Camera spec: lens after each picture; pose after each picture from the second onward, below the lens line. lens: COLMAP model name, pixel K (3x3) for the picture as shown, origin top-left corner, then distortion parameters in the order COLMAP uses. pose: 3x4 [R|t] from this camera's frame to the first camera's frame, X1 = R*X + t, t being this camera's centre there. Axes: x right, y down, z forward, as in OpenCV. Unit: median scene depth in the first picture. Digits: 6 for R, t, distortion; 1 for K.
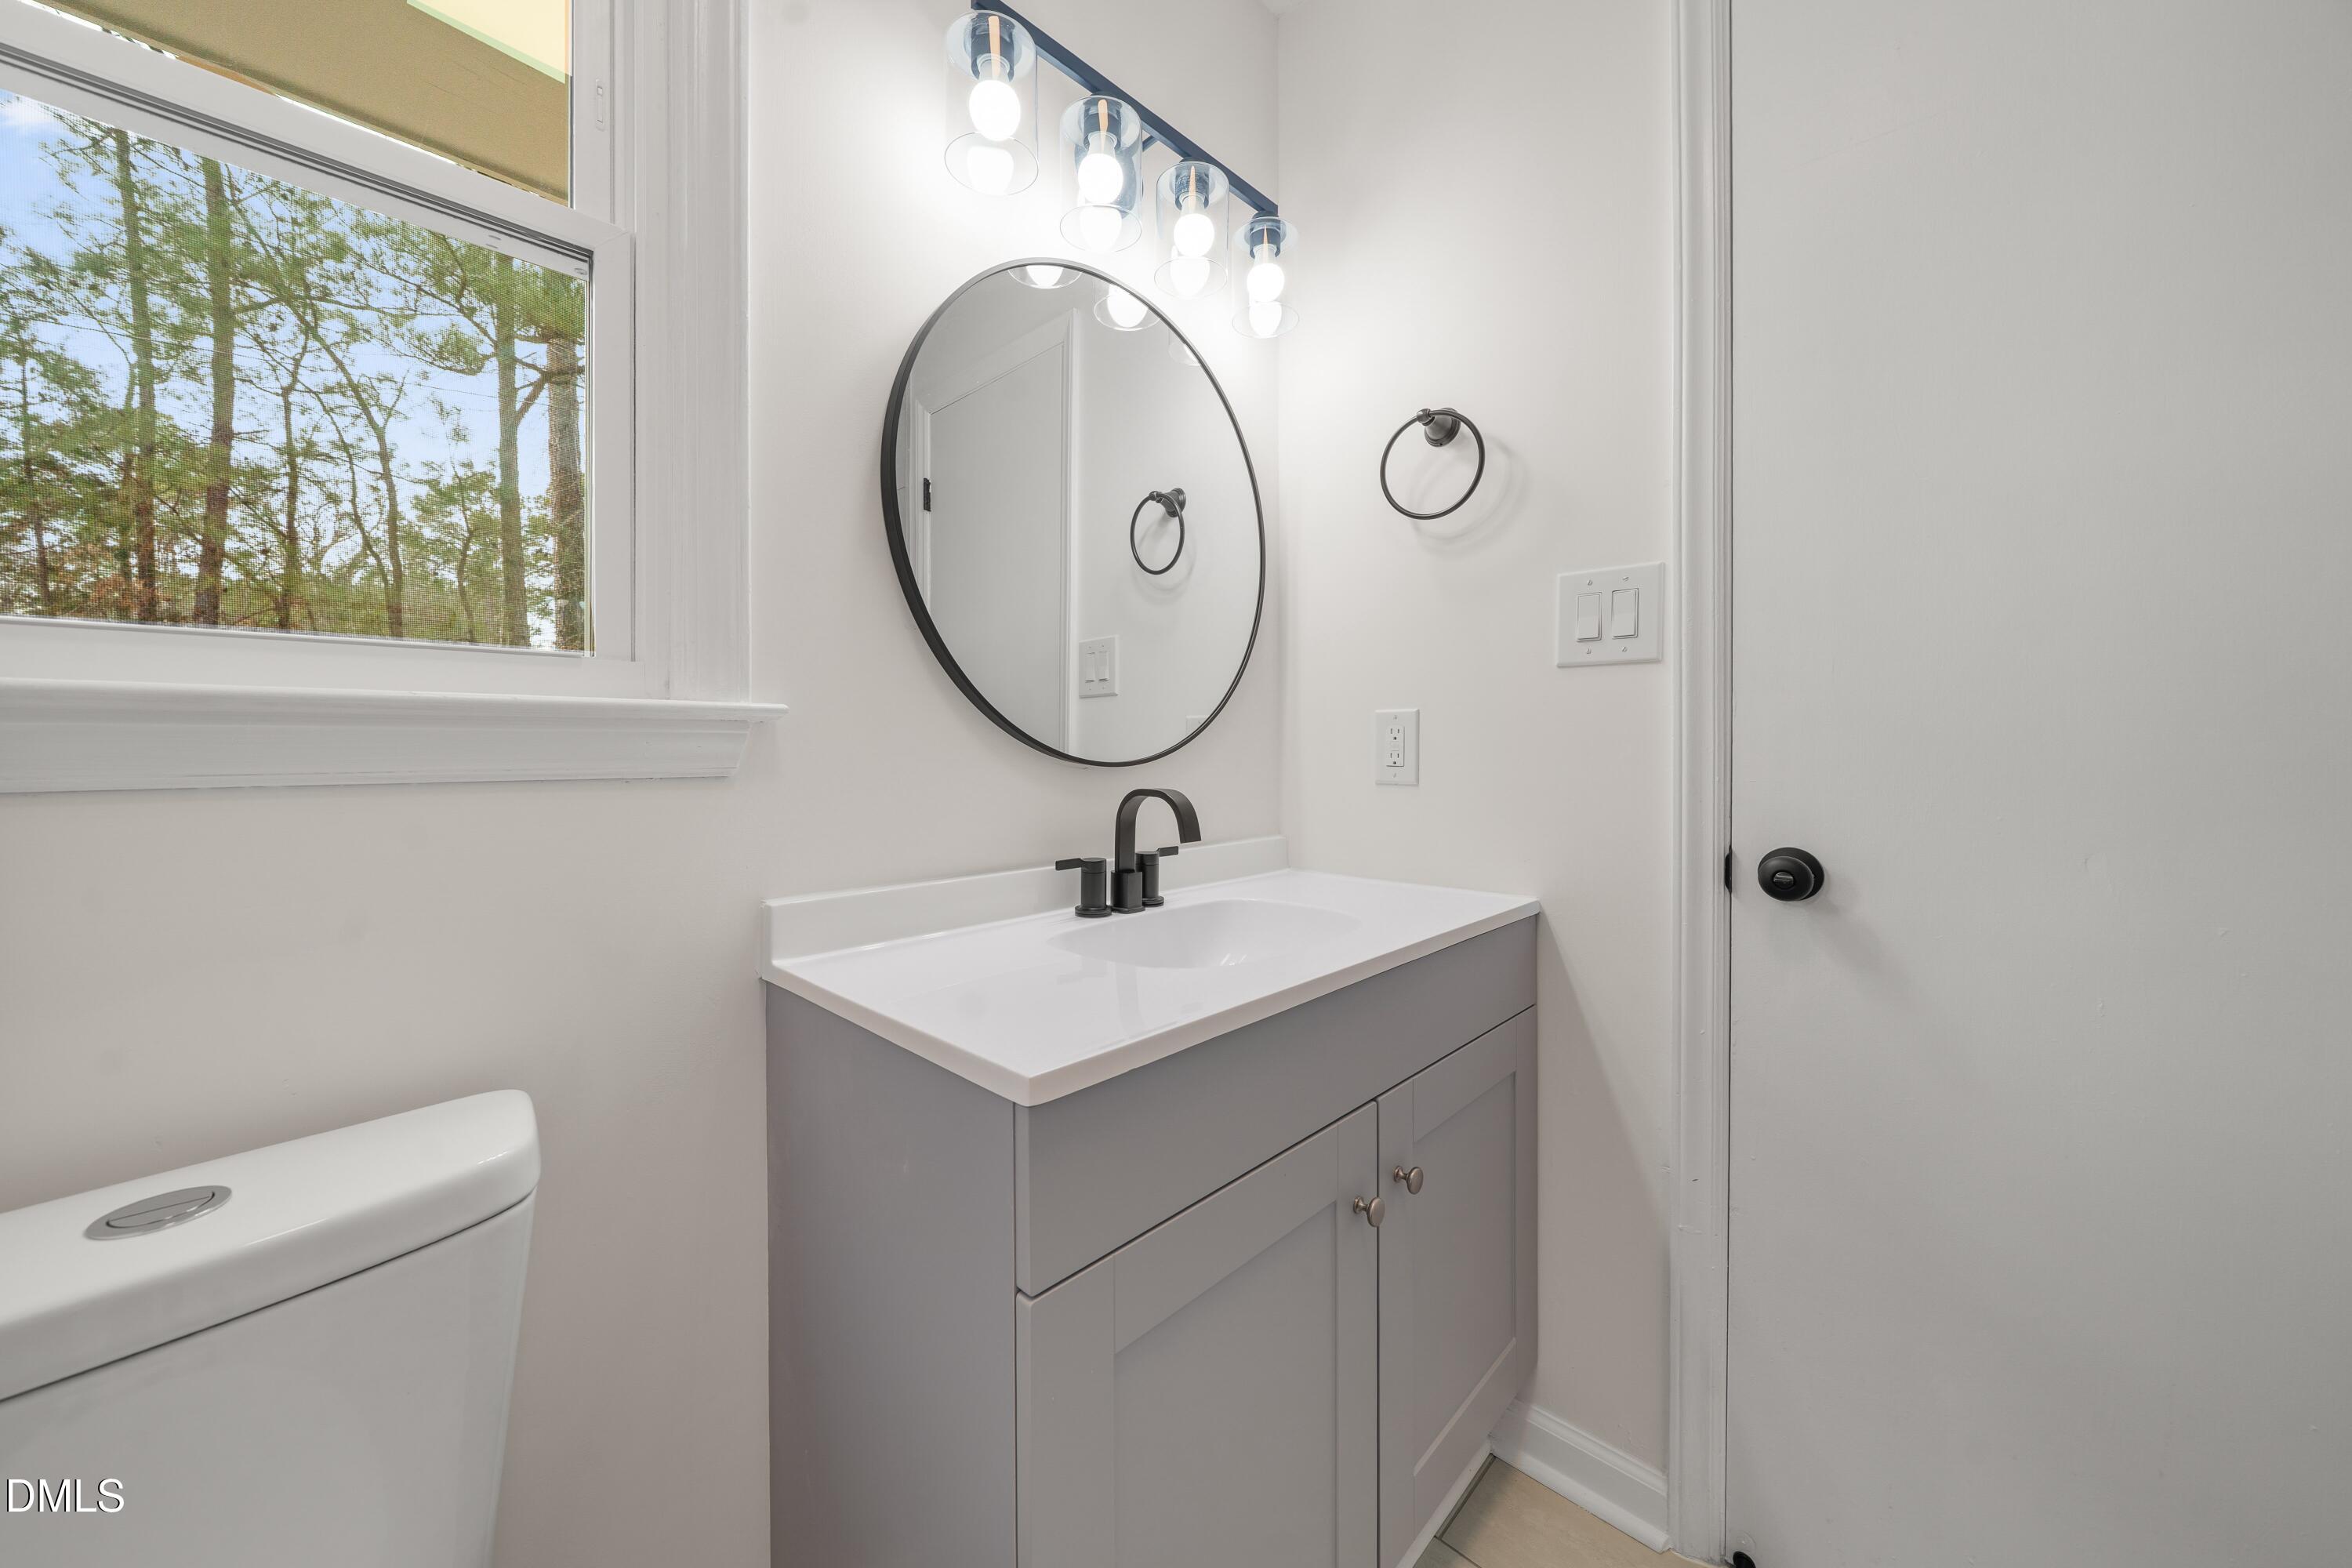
lens RADIAL K [[803.2, 0, 1168.3], [0, 803.2, 786.2], [0, 0, 1]] dist [-0.005065, 0.000012]
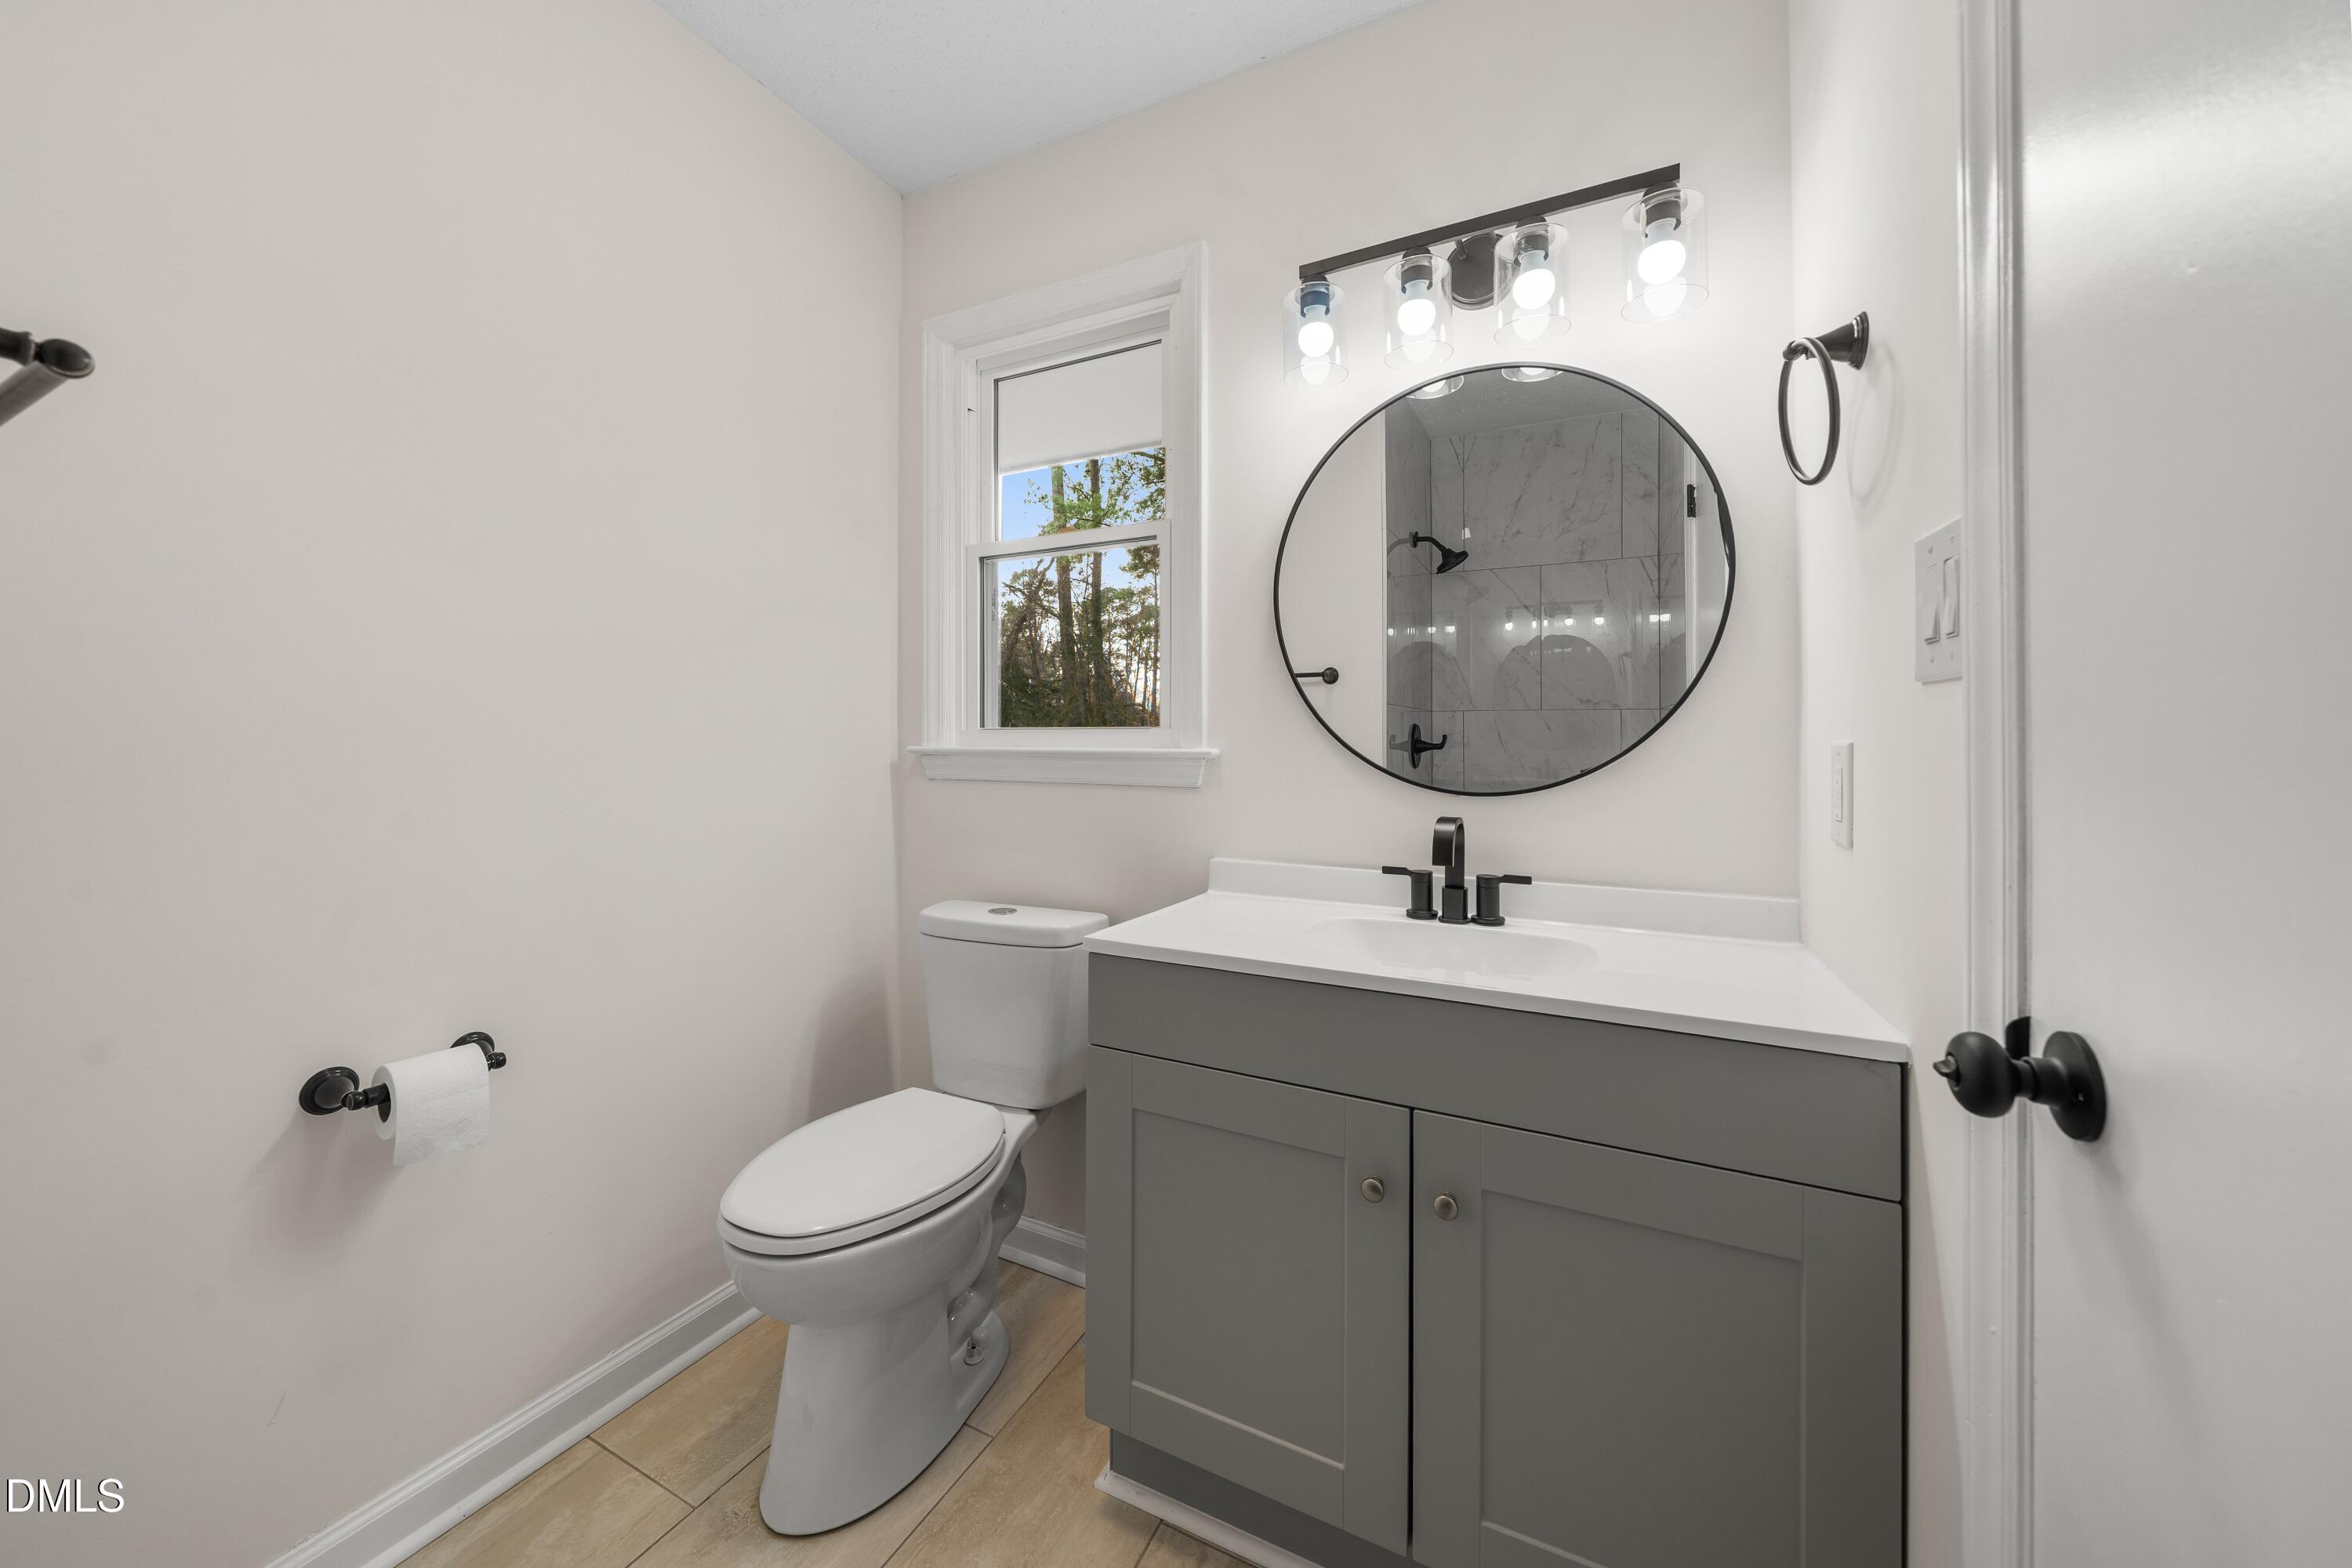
lens RADIAL K [[815.8, 0, 1169.1], [0, 815.8, 778.9], [0, 0, 1]] dist [-0.004608, -0.000055]
pose [[0.327579, 0.042792, -0.943854, 0.922631], [-0.046200, 0.998504, 0.029236, -0.066000], [0.943694, 0.034029, 0.329066, 0.226310]]
